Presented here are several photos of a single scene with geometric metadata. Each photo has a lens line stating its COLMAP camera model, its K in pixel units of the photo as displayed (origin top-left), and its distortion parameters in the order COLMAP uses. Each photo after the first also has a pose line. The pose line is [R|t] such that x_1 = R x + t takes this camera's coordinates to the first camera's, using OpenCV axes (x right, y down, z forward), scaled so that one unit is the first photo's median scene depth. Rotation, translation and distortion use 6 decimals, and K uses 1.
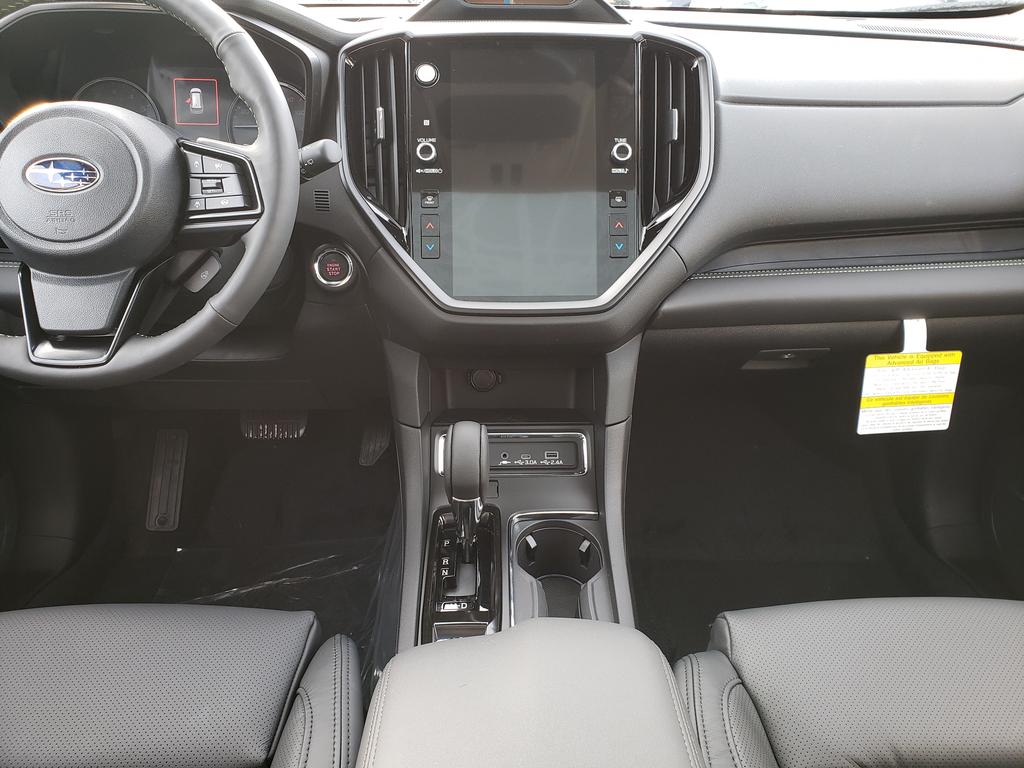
lens RADIAL K [[815.6, 0, 511.2], [0, 815.6, 378.6], [0, 0, 1]] dist [0.138633, -0.259995]
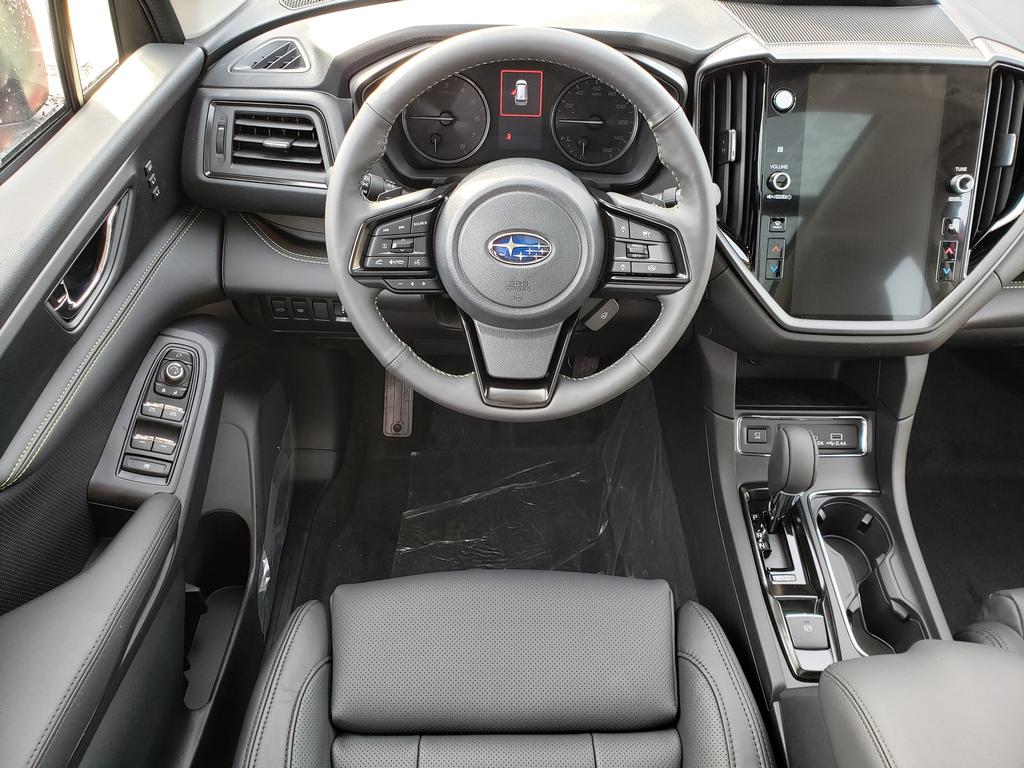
lens RADIAL K [[815.6, 0, 511.2], [0, 815.6, 378.6], [0, 0, 1]] dist [0.138633, -0.259995]
pose [[0.999628, 0.020980, 0.017446, -0.468670], [-0.024742, 0.966538, 0.255327, -0.295037], [-0.011505, -0.255663, 0.966697, -0.094170]]
